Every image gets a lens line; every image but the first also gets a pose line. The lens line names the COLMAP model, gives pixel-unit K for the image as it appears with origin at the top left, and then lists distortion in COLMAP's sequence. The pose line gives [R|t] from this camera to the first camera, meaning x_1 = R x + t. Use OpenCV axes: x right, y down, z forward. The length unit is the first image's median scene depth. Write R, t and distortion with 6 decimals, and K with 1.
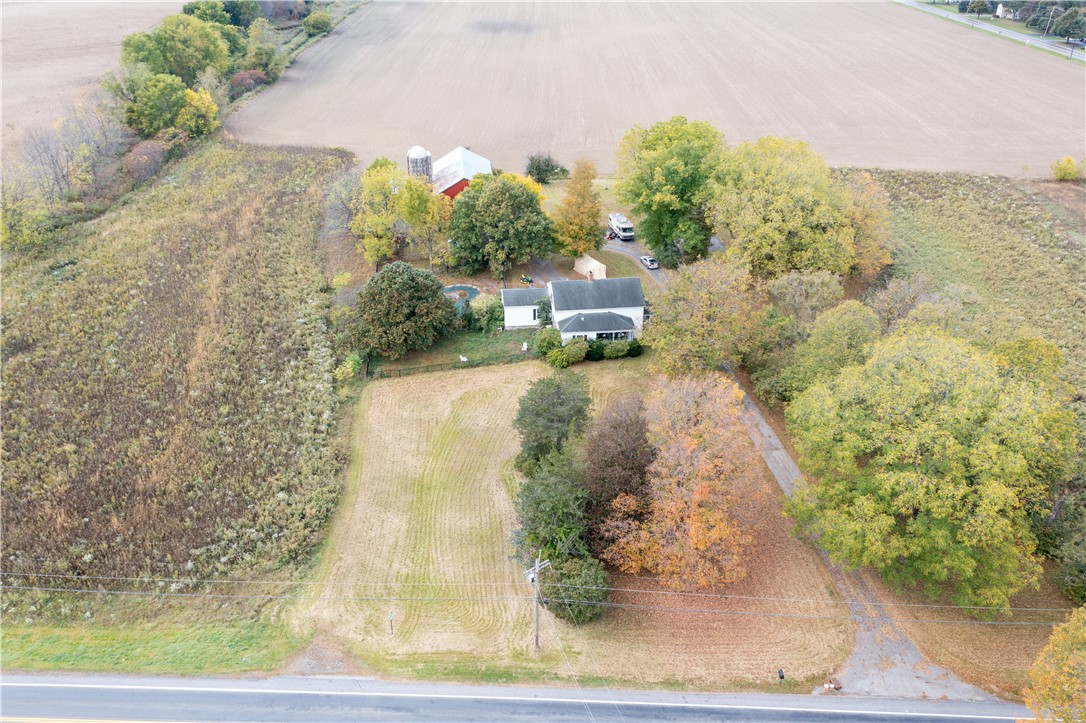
lens RADIAL K [[863.5, 0, 543.0], [0, 863.5, 361.5], [0, 0, 1]] dist [-0.002330, 0.001432]
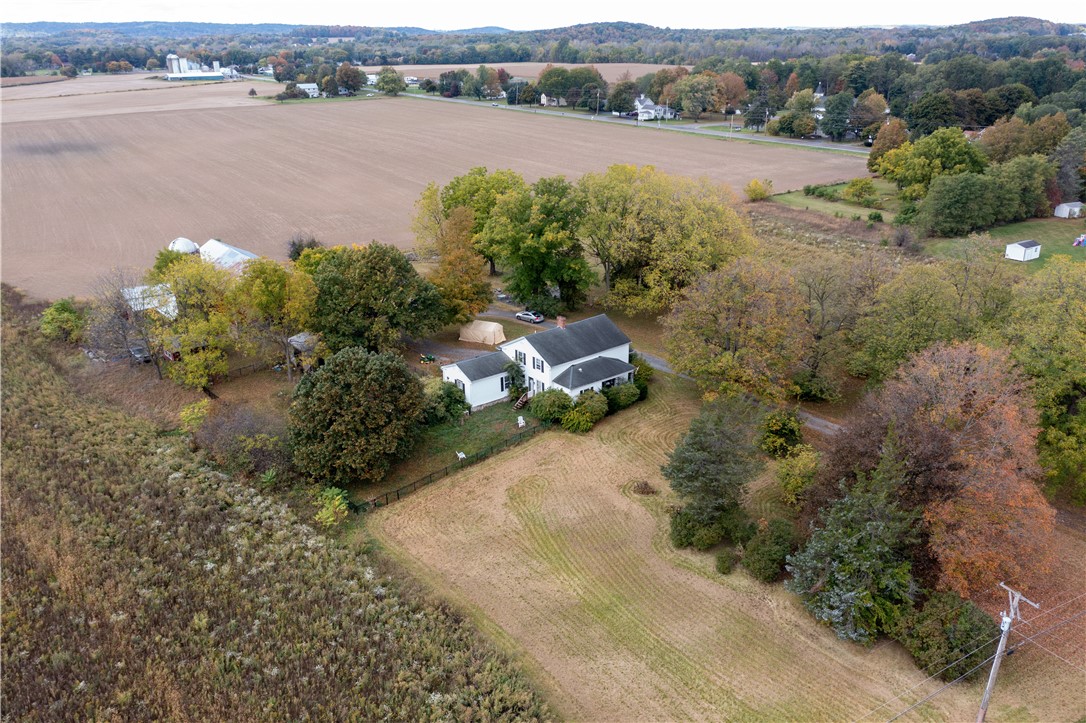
lens RADIAL K [[863.5, 0, 543.0], [0, 863.5, 361.5], [0, 0, 1]] dist [-0.002330, 0.001432]
pose [[0.841553, -0.203752, 0.500274, -0.393389], [0.270103, 0.960764, -0.063062, -0.014732], [-0.467796, 0.188196, 0.863568, 0.300321]]
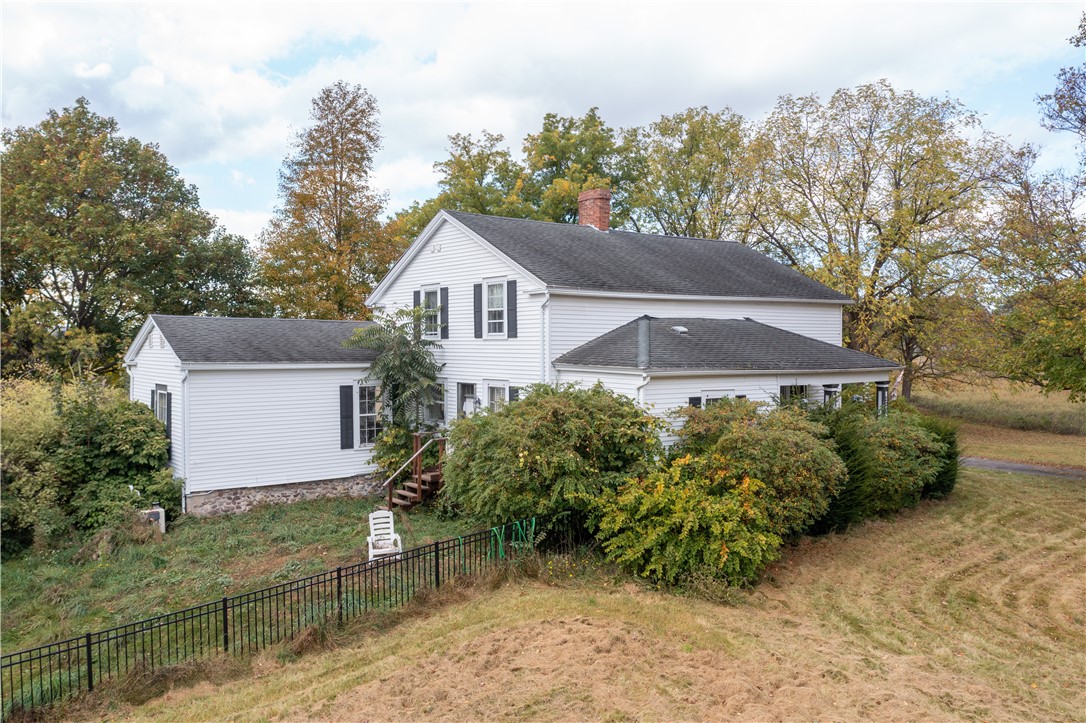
lens RADIAL K [[863.5, 0, 543.0], [0, 863.5, 361.5], [0, 0, 1]] dist [-0.002330, 0.001432]
pose [[0.858607, -0.005959, 0.512600, -0.073709], [0.246896, 0.881127, -0.403309, 0.023284], [-0.449262, 0.472843, 0.758013, 0.871708]]
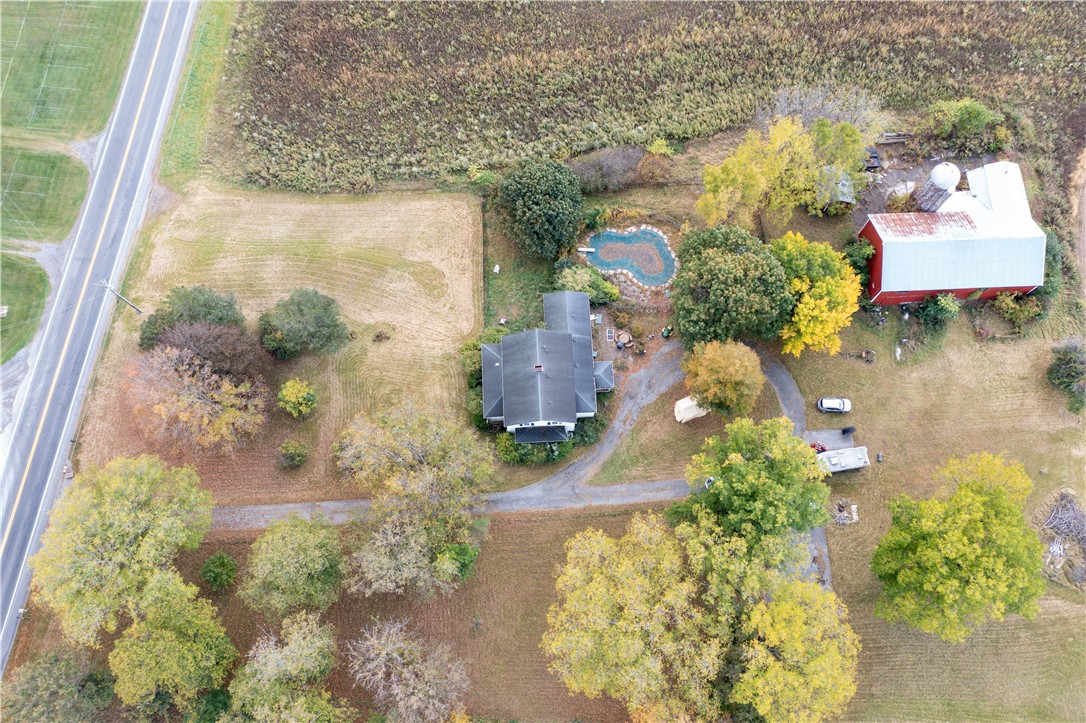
lens RADIAL K [[863.5, 0, 543.0], [0, 863.5, 361.5], [0, 0, 1]] dist [-0.002330, 0.001432]
pose [[-0.073443, 0.948922, -0.306844, 0.341578], [-0.480150, 0.236025, 0.844836, -0.909885], [0.874106, 0.209379, 0.438290, 0.606839]]
